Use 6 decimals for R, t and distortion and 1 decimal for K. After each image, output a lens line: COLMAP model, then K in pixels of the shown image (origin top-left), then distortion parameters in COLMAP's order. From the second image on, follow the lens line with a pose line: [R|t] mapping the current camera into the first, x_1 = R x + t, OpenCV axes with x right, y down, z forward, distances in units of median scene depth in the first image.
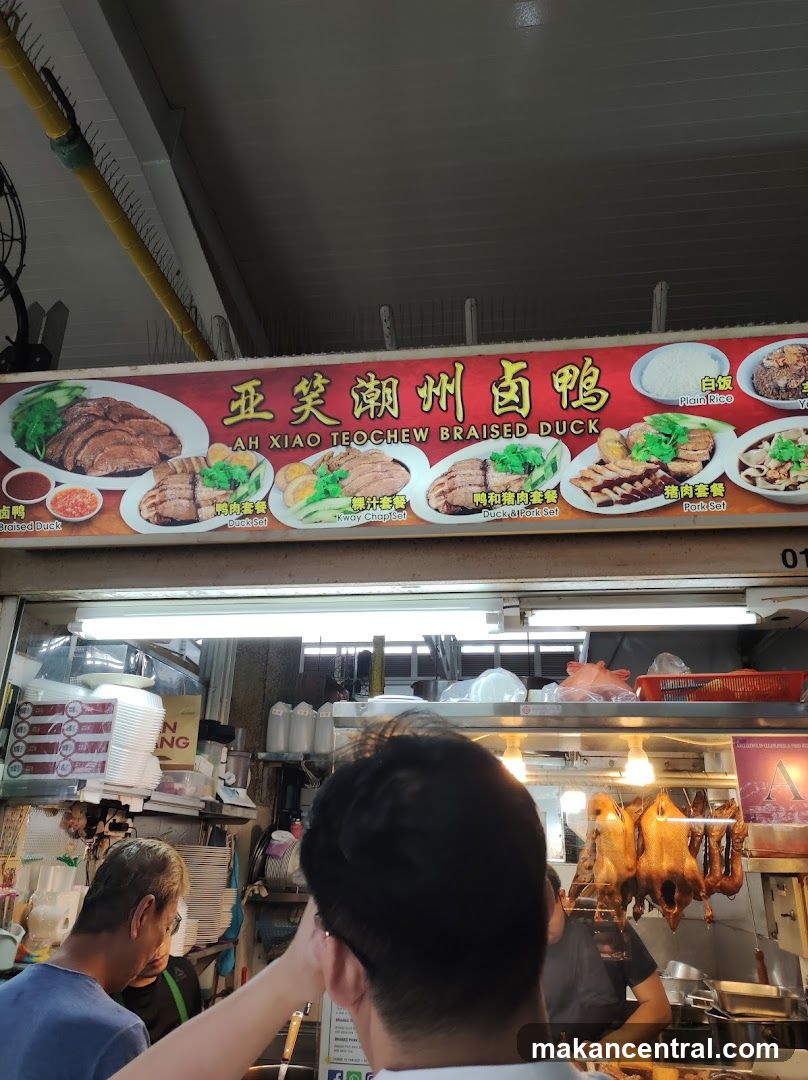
lens RADIAL K [[774.1, 0, 405.1], [0, 774.1, 524.4], [0, 0, 1]] dist [0.056626, 0.002398]
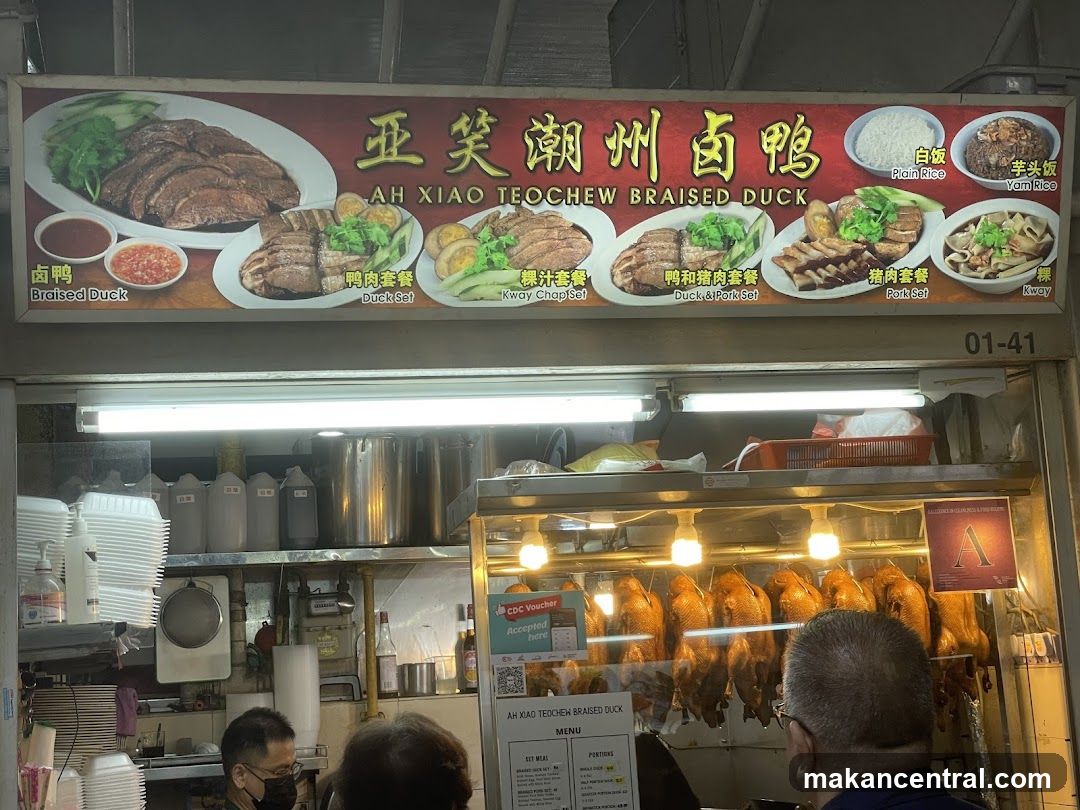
lens RADIAL K [[1737.9, 0, 538.3], [0, 1737.9, 361.0], [0, 0, 1]] dist [0.091322, 0.190954]
pose [[0.935199, -0.007580, 0.354041, -0.695845], [-0.059586, 0.982148, 0.178426, -0.266781], [-0.349073, -0.187960, 0.918052, -0.687827]]
